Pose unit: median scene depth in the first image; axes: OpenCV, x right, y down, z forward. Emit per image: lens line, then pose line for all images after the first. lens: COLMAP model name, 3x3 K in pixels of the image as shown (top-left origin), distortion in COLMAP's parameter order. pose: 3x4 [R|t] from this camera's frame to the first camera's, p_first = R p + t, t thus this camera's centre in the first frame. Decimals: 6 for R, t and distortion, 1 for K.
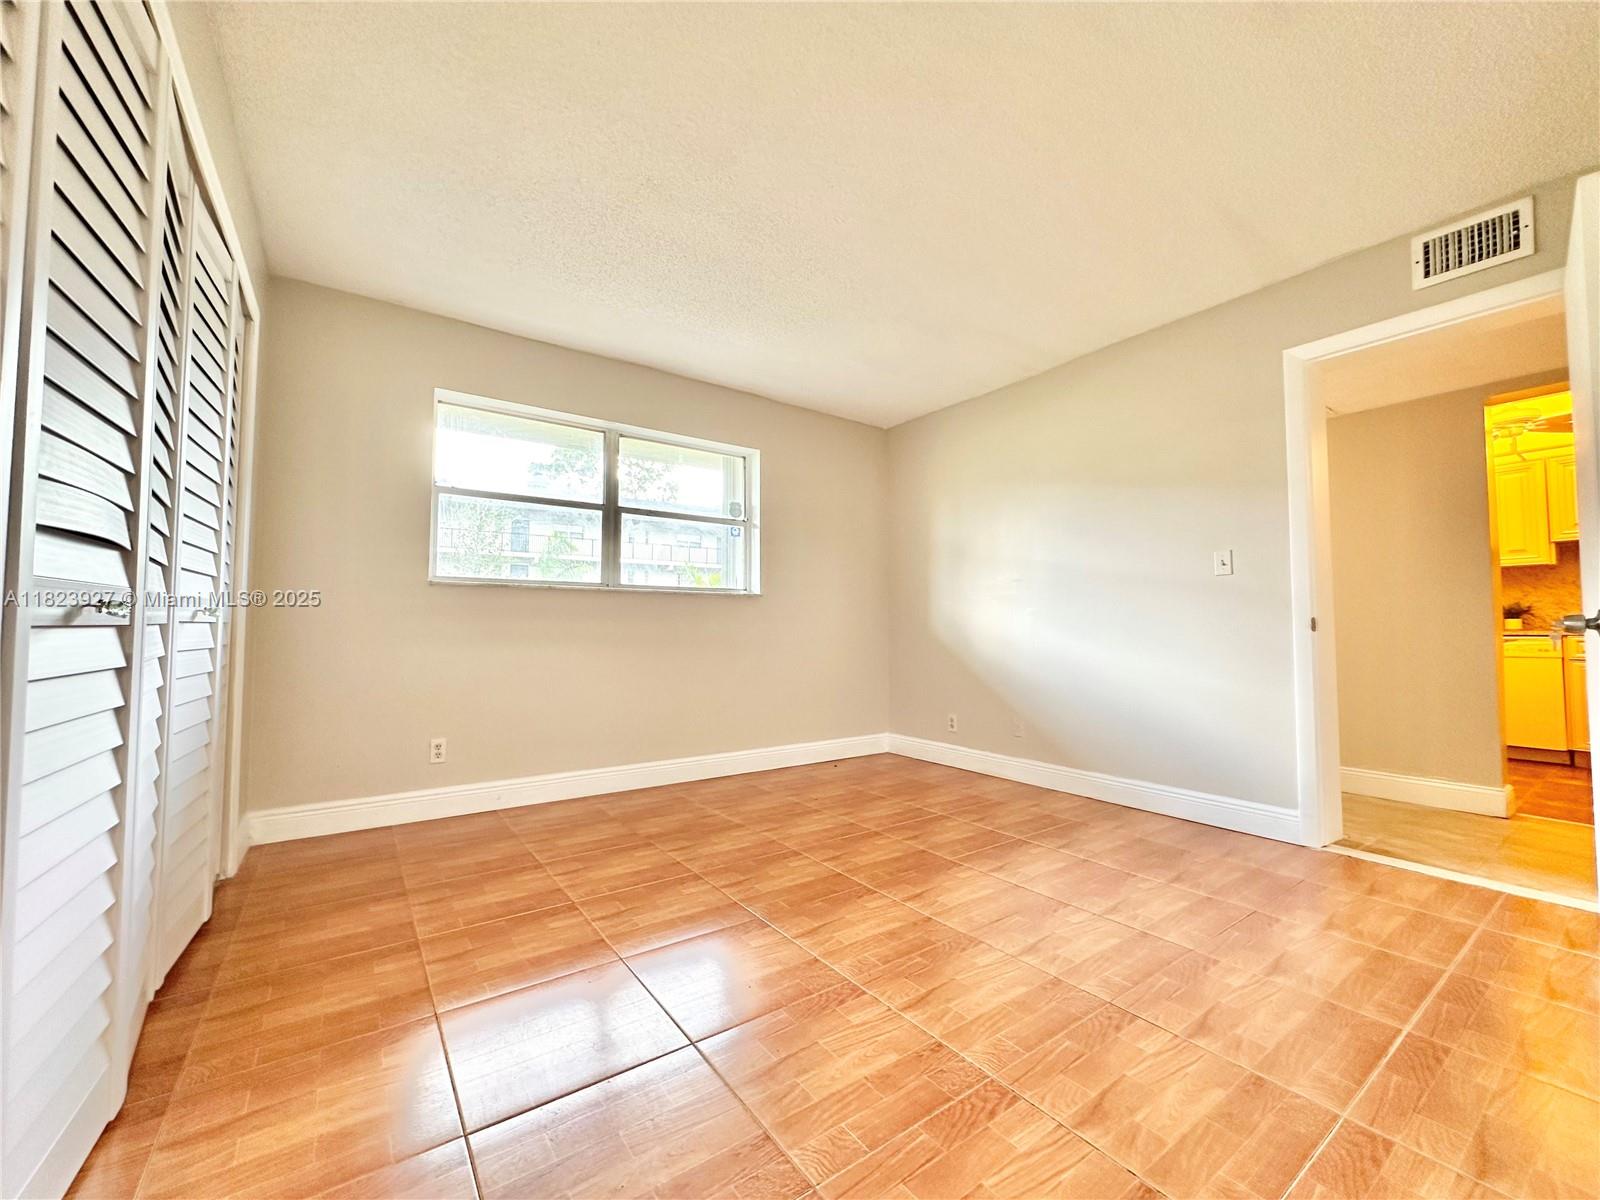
lens RADIAL K [[635.0, 0, 806.5], [0, 635.0, 600.2], [0, 0, 1]] dist [0.003862, 0.000380]
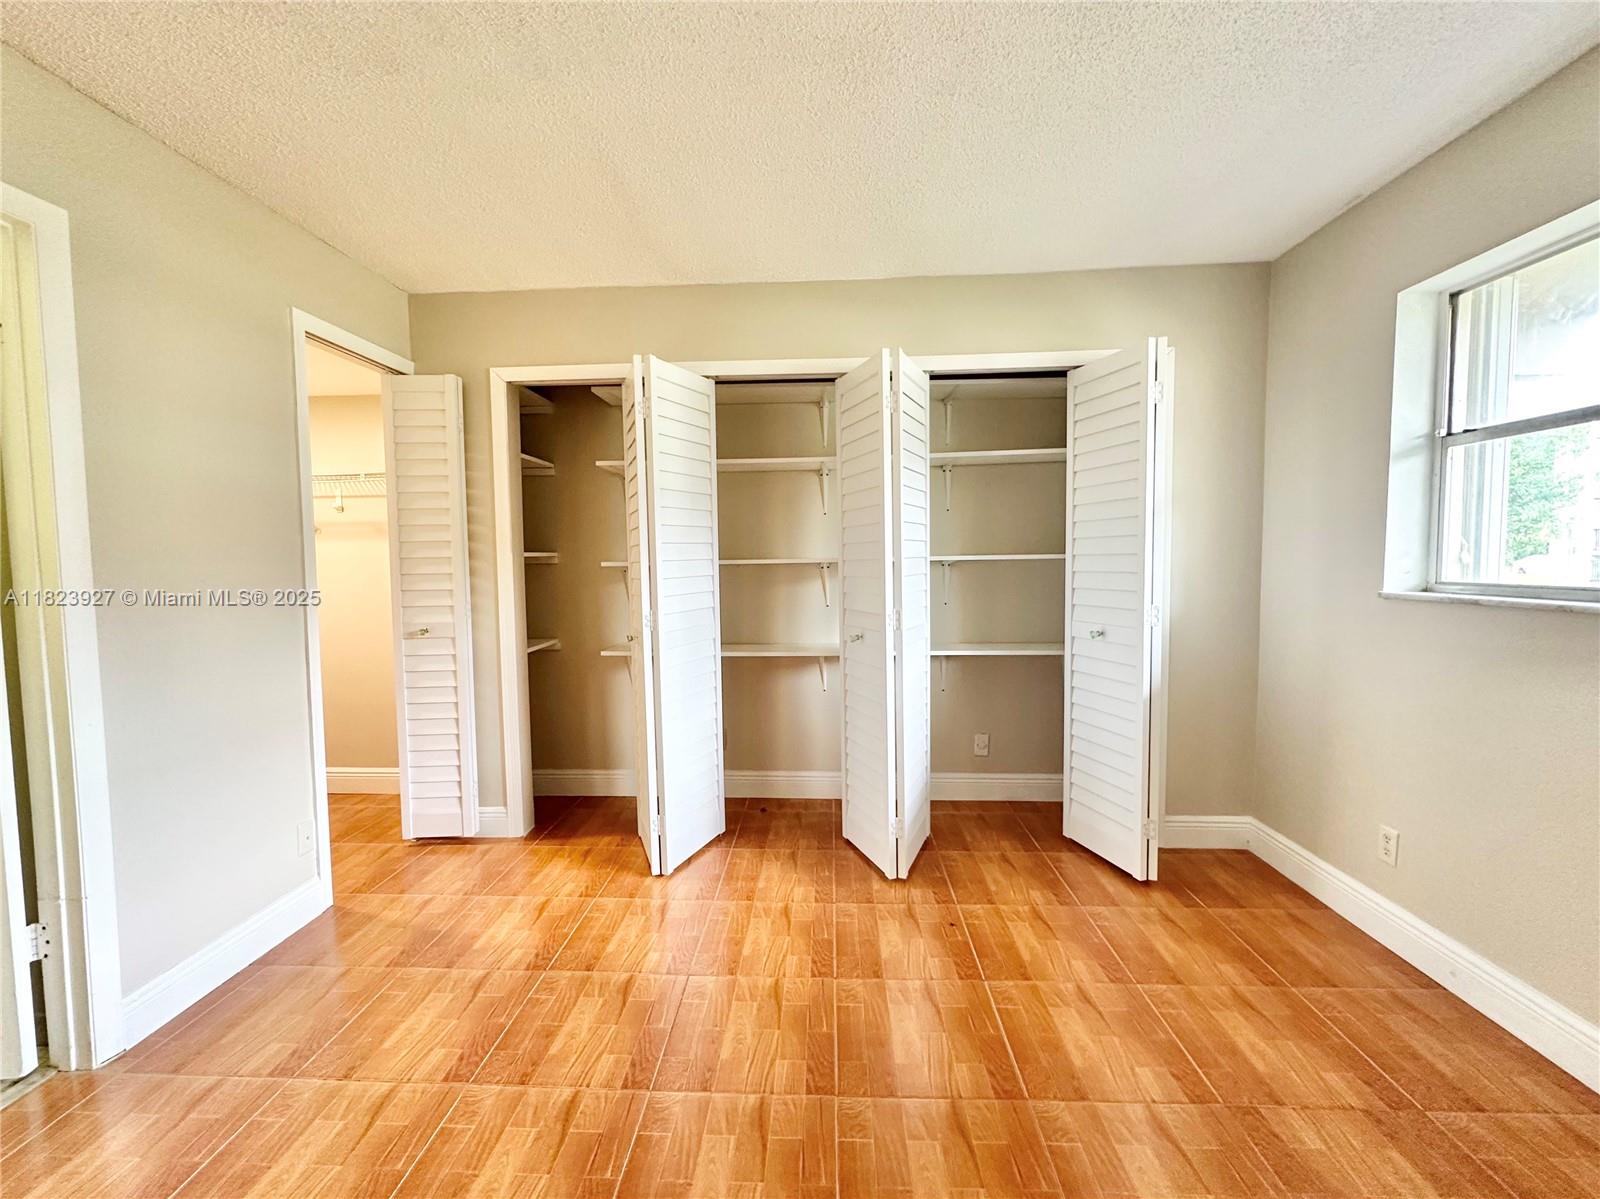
lens RADIAL K [[635.0, 0, 791.5], [0, 635.0, 596.6], [0, 0, 1]] dist [0.003862, 0.000380]
pose [[-0.606855, 0.052427, -0.793081, 0.394751], [0.047605, 0.998428, 0.029575, -0.093189], [0.793385, -0.019806, -0.608397, 1.063383]]
